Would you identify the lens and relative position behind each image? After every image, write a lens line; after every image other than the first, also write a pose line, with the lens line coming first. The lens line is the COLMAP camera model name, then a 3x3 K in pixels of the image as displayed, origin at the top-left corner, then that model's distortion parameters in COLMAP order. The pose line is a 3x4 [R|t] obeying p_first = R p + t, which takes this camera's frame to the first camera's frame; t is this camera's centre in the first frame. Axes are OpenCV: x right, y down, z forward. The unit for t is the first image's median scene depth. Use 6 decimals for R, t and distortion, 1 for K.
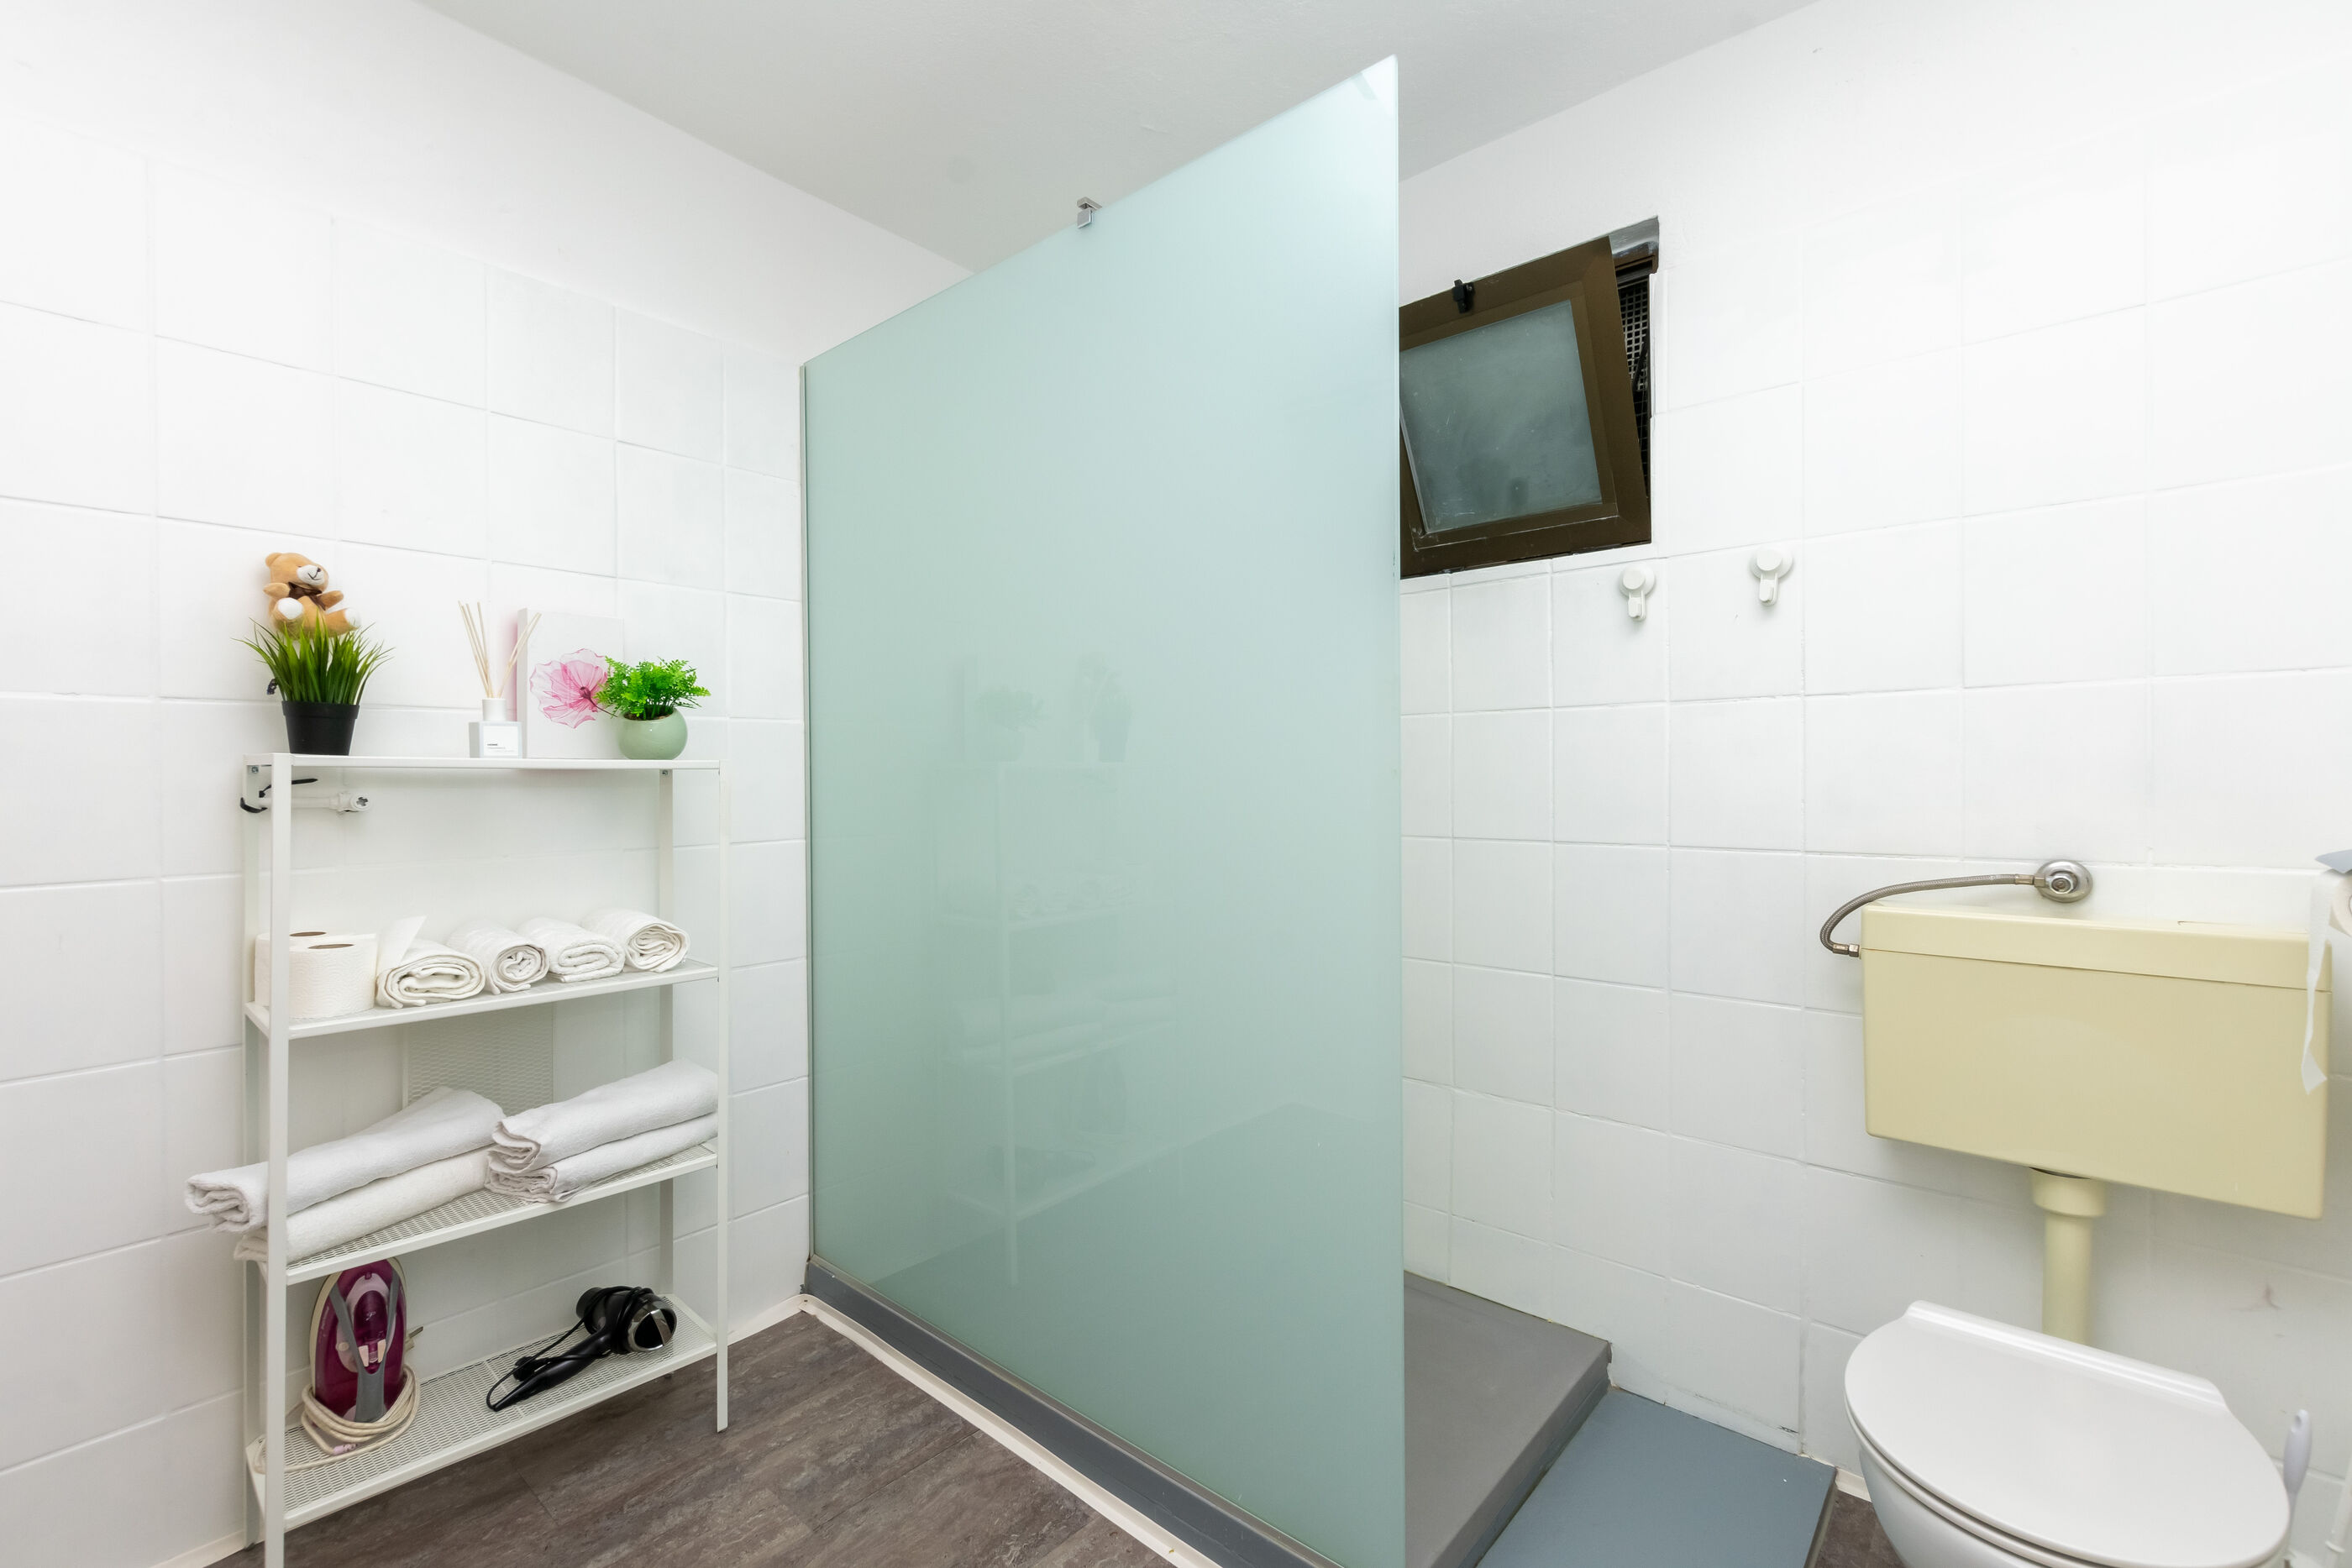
lens RADIAL K [[1020.4, 0, 1176.0], [0, 1020.4, 784.0], [0, 0, 1]] dist [-0.000212, -0.000023]
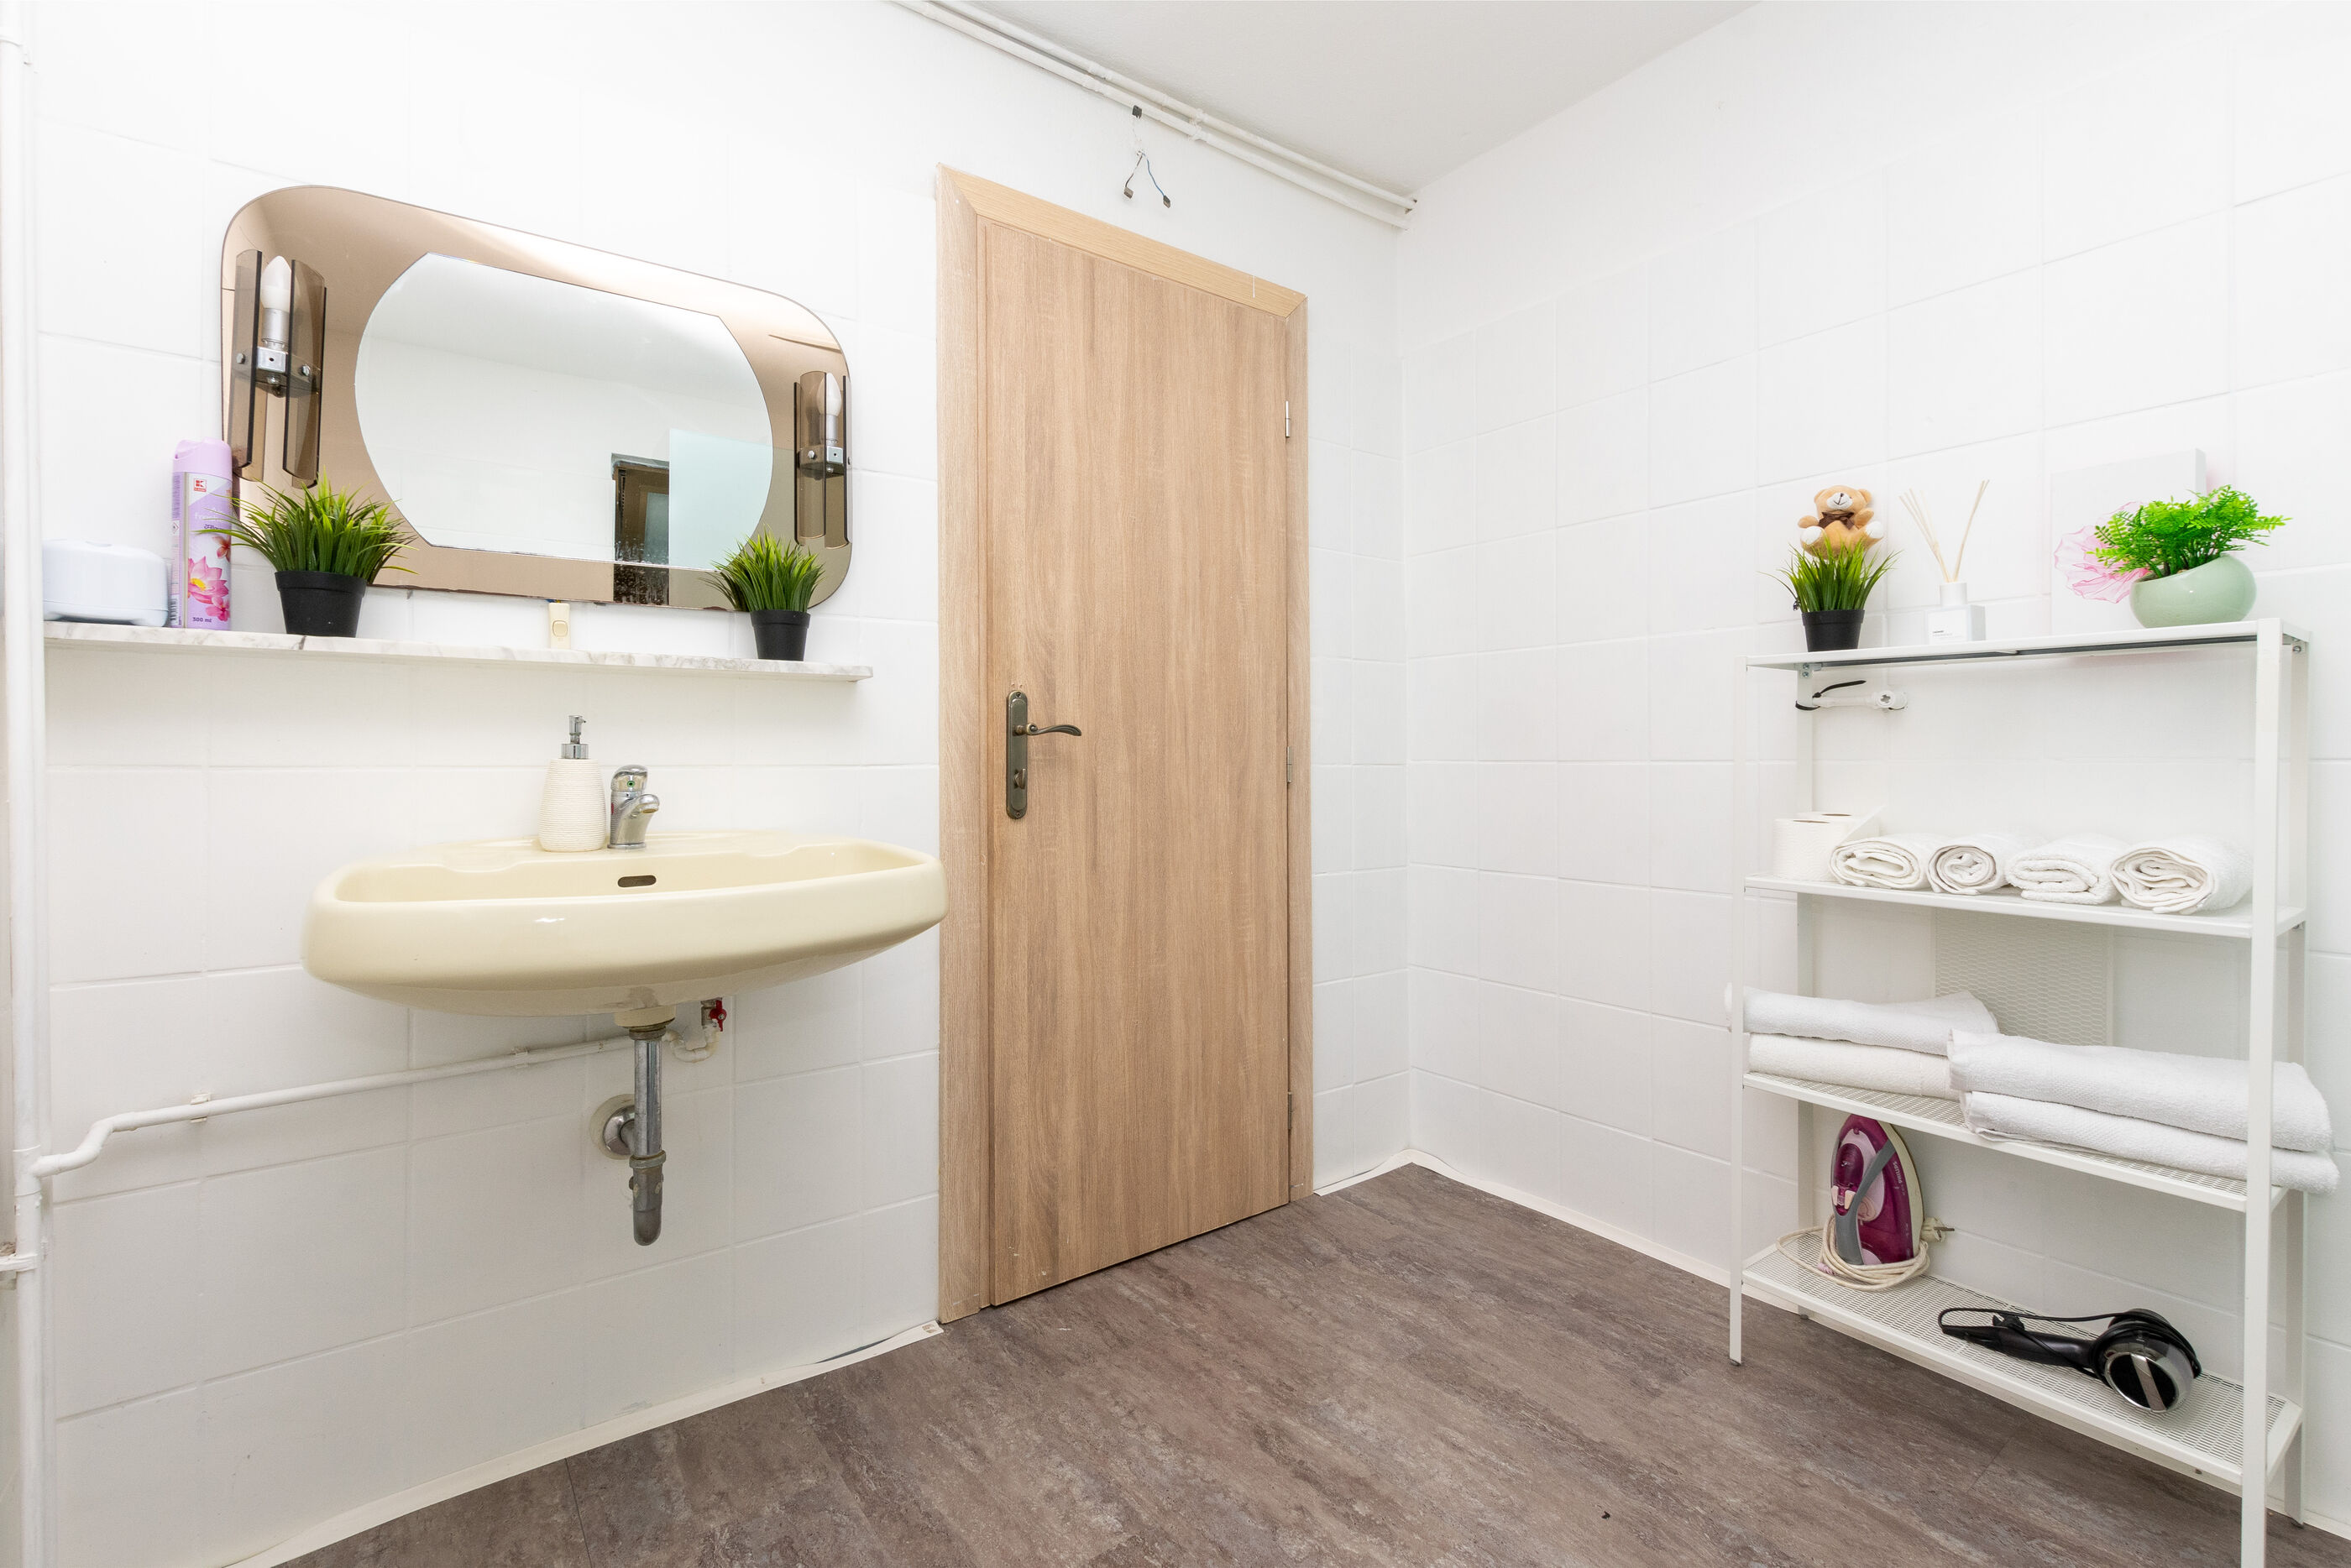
lens RADIAL K [[1020.9, 0, 1176.8], [0, 1020.9, 752.9], [0, 0, 1]] dist [0.000220, -0.000017]
pose [[-0.209955, 0.000134, -0.977711, 0.403427], [-0.003101, 0.999995, 0.000803, 0.073835], [0.977706, 0.003201, -0.209954, 0.485387]]
